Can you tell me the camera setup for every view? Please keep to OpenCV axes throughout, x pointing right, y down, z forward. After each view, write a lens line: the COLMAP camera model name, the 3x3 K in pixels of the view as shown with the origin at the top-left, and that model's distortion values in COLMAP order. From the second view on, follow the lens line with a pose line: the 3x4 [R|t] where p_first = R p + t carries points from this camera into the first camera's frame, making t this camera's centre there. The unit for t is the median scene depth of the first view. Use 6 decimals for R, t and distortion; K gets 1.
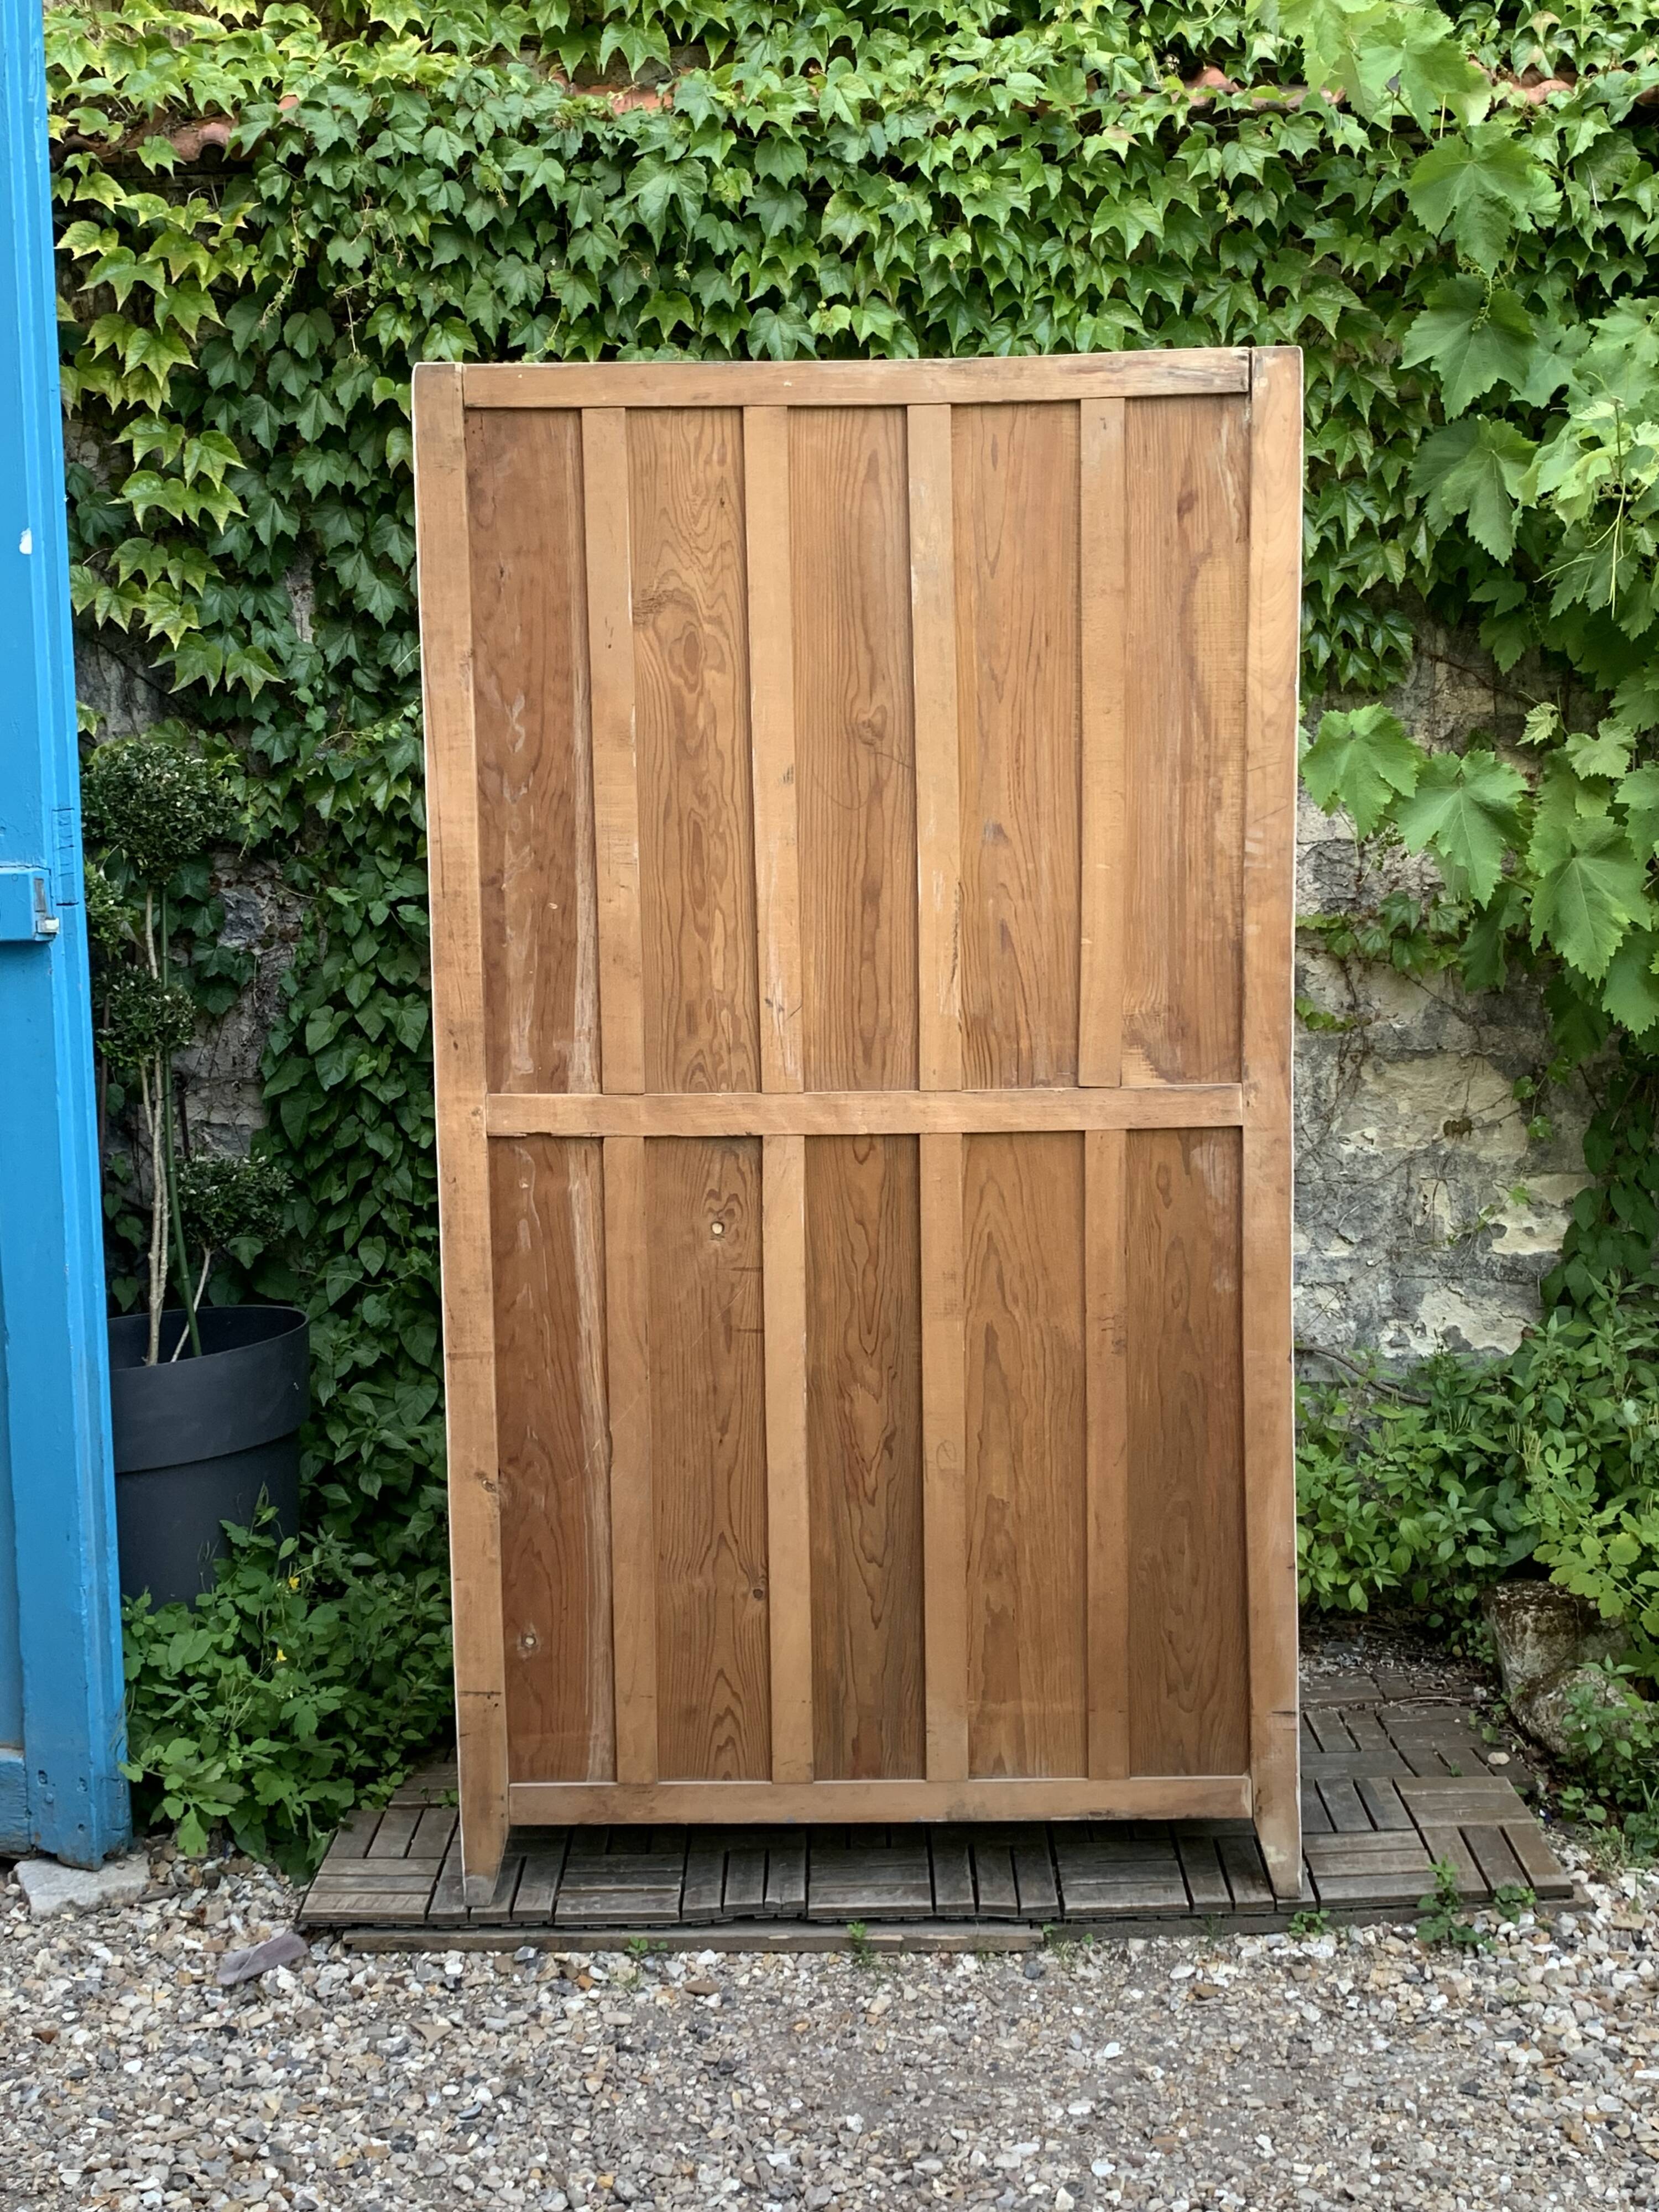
lens RADIAL K [[2506.8, 0, 826.8], [0, 2506.8, 1102.8], [0, 0, 1]] dist [0.089219, -0.281852]
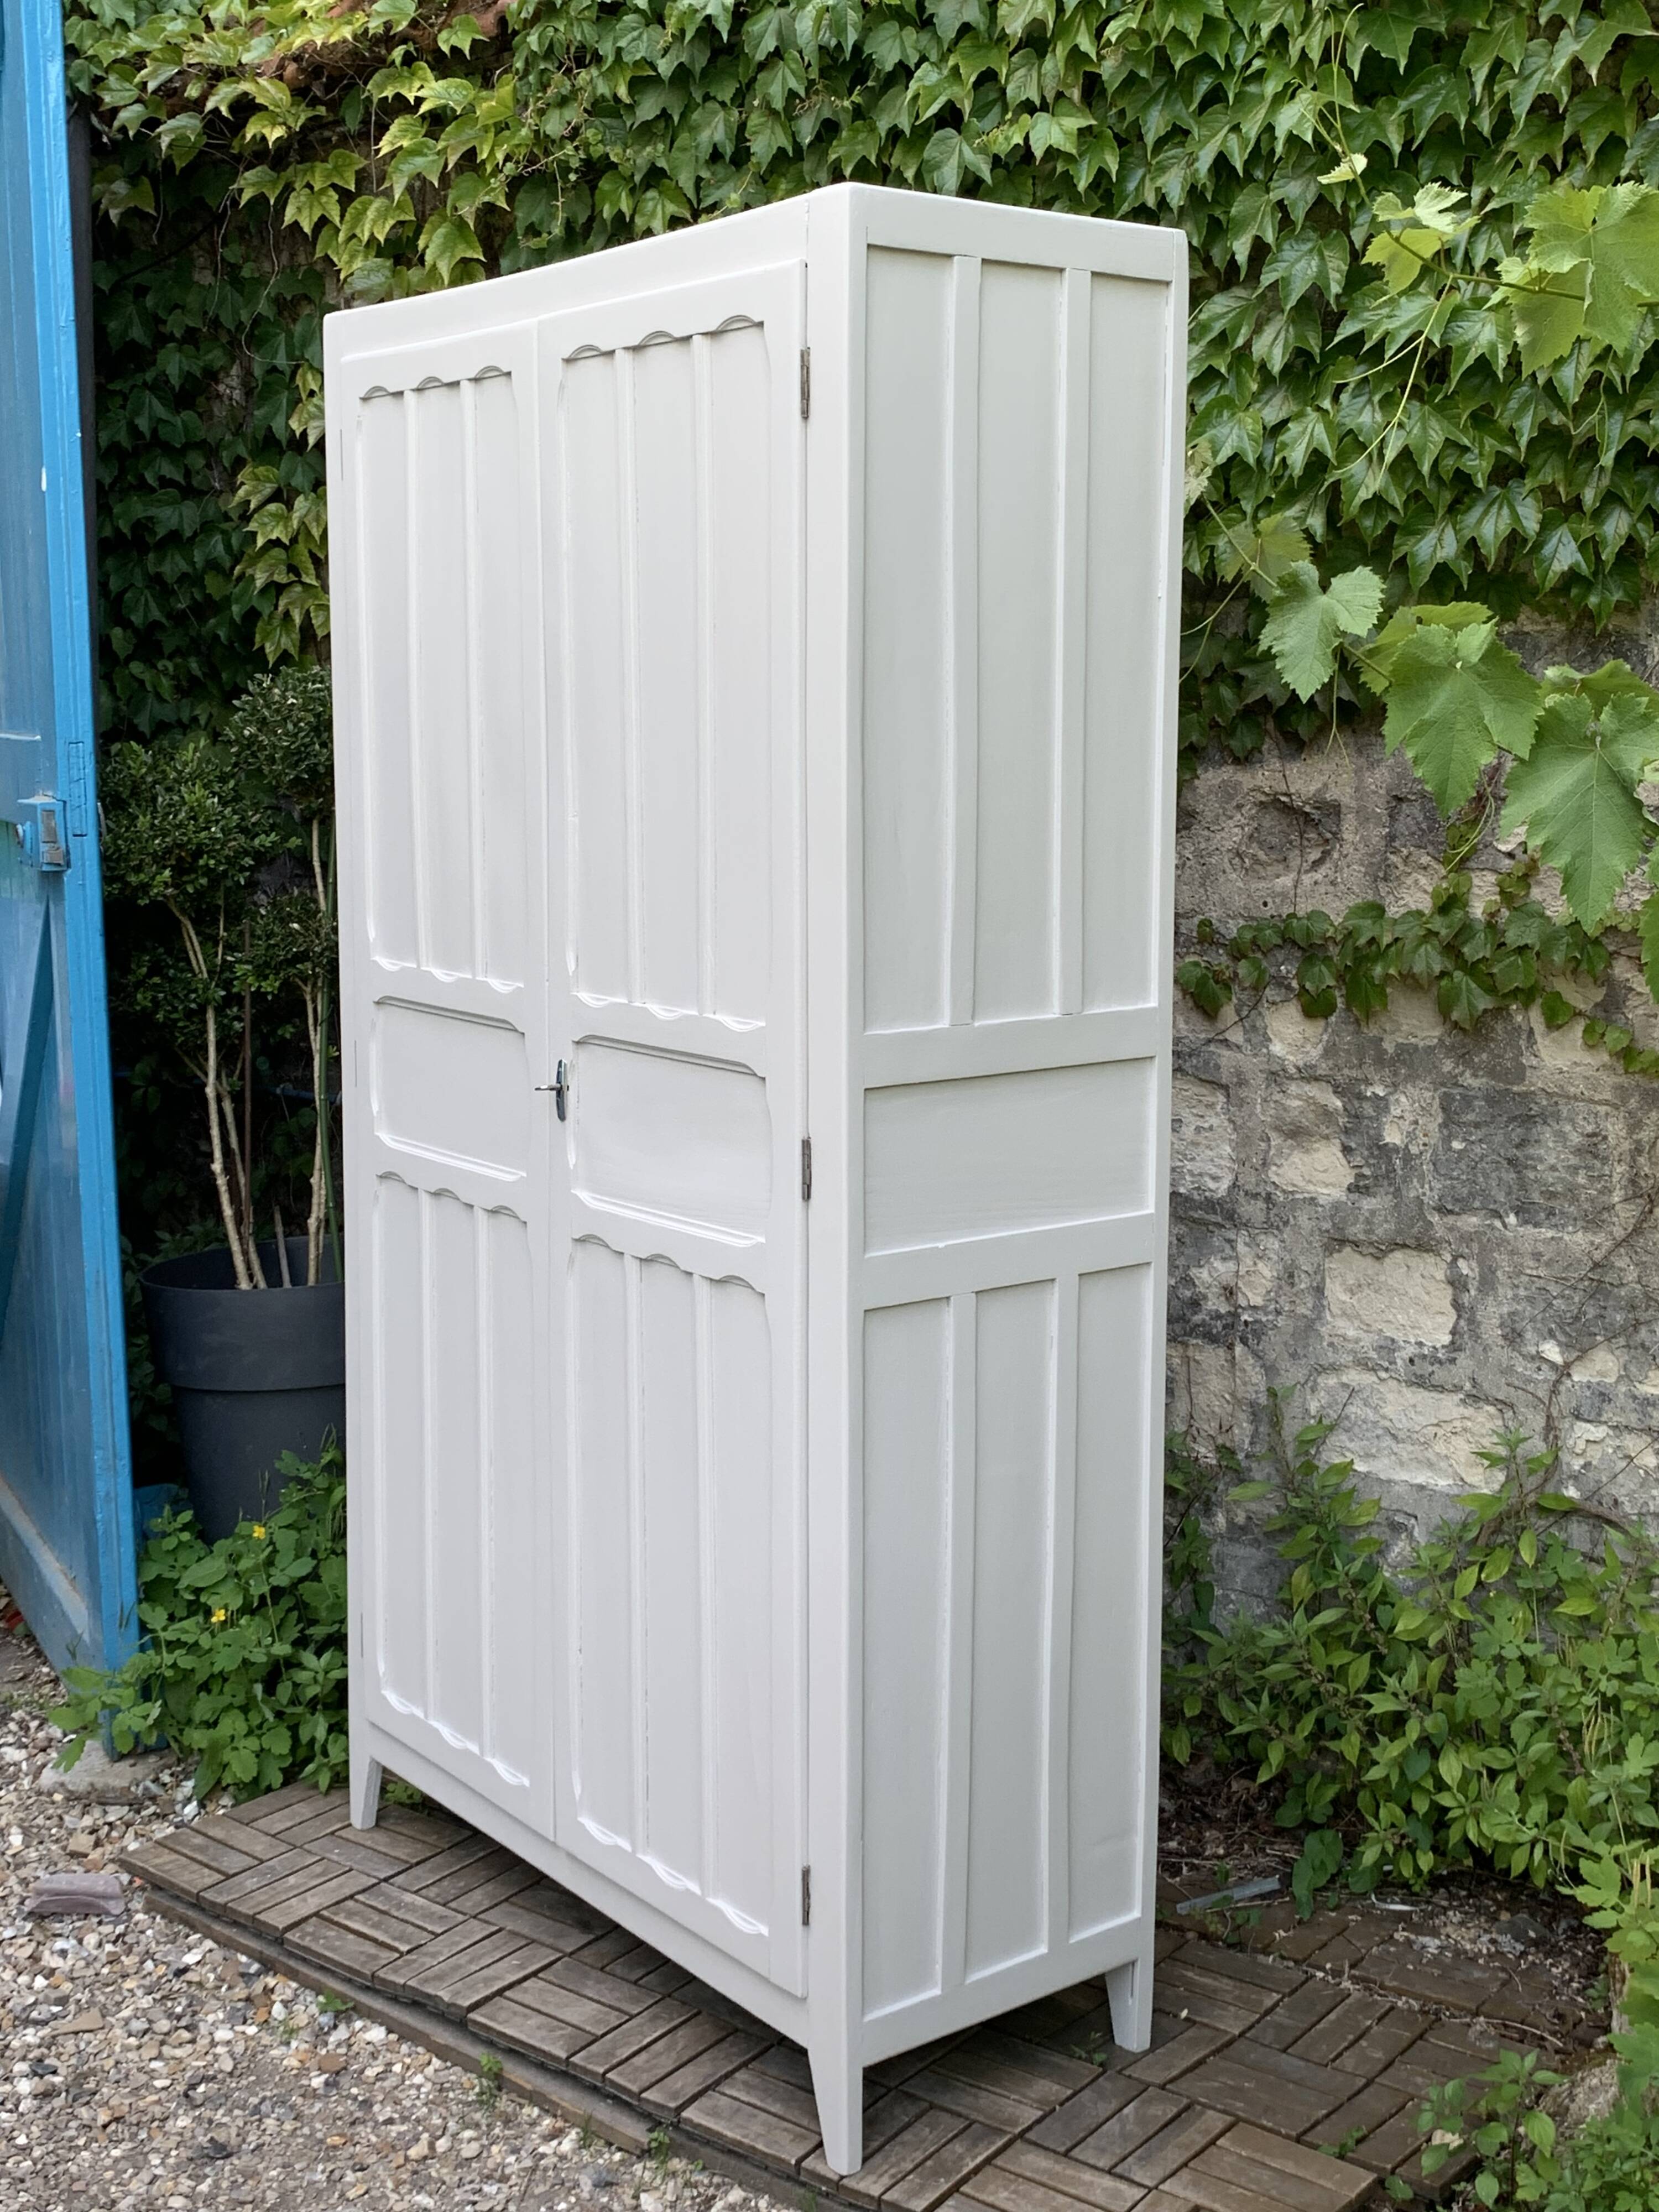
lens RADIAL K [[2678.8, 0, 829.5], [0, 2678.8, 1106.0], [0, 0, 1]] dist [0.066265, -0.224463]
pose [[0.768865, 0.115589, -0.628877, 0.535611], [-0.068050, 0.992731, 0.099267, -0.085493], [0.635780, -0.033528, 0.771142, 0.295153]]
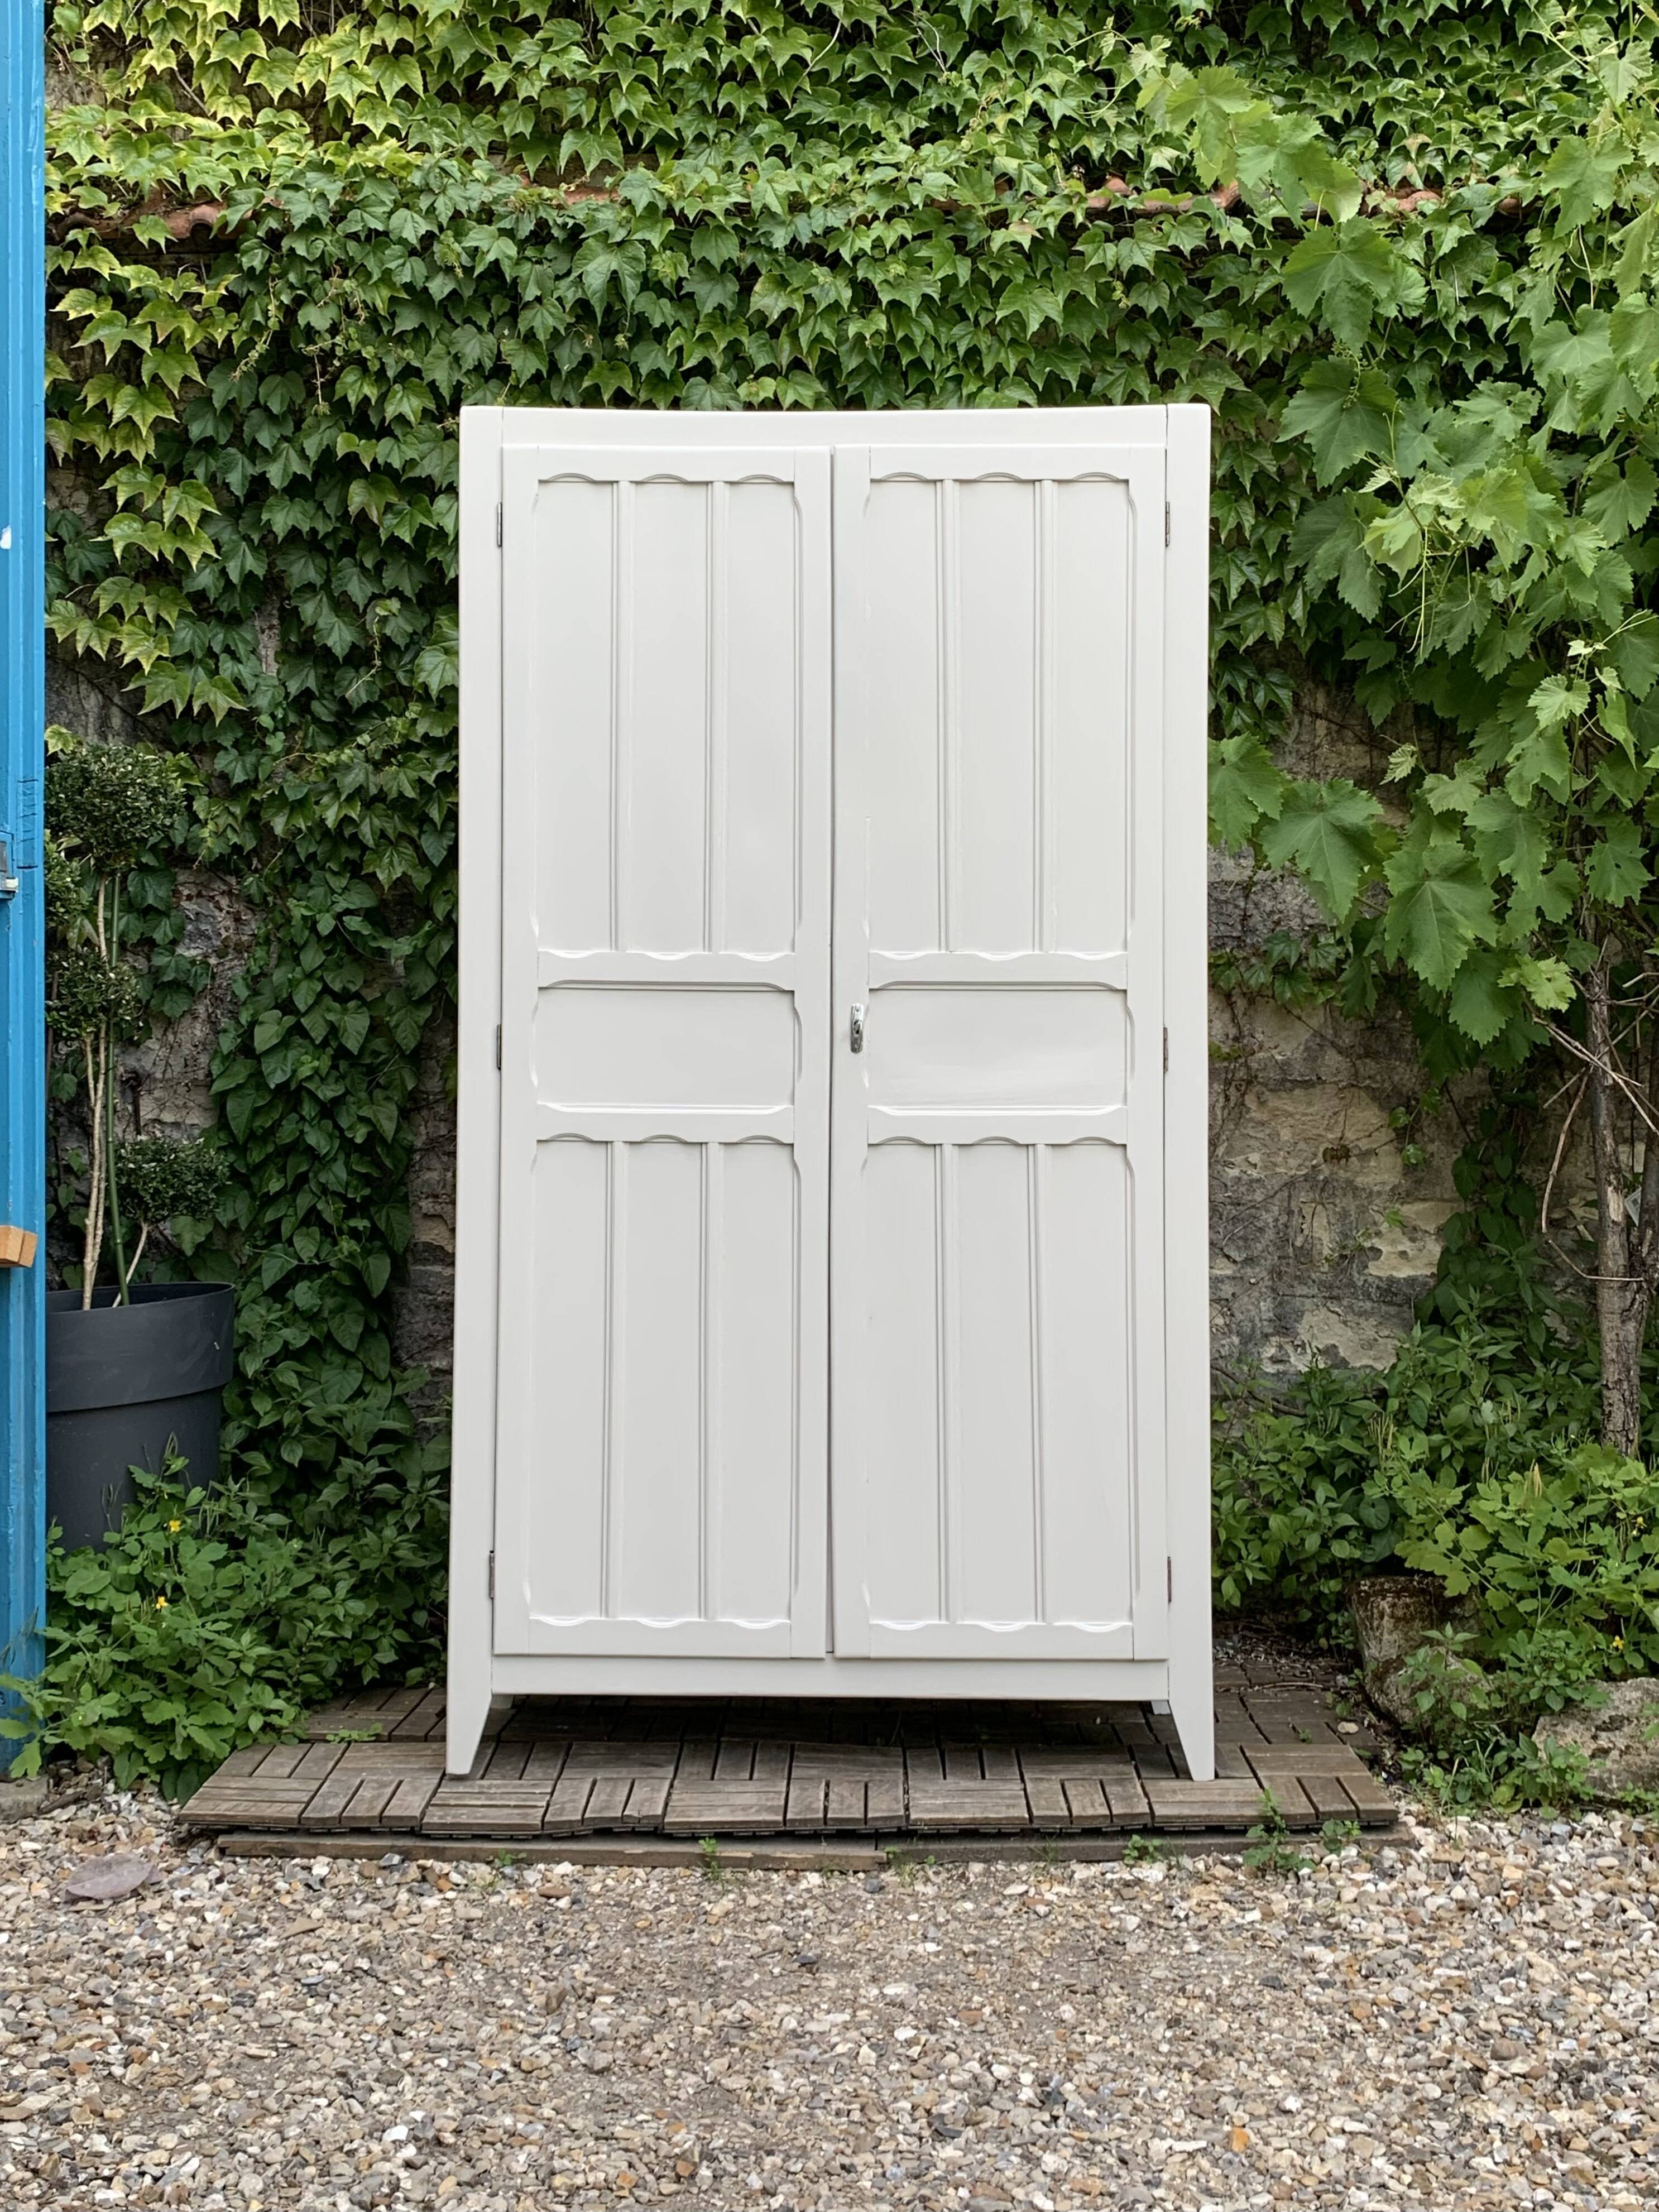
lens RADIAL K [[2415.6, 0, 837.9], [0, 2415.6, 1099.0], [0, 0, 1]] dist [0.095368, -0.293042]
pose [[0.999617, 0.024288, -0.013287, 0.058398], [-0.025328, 0.996081, -0.084742, 0.085013], [0.011176, 0.085046, 0.996314, -0.023218]]
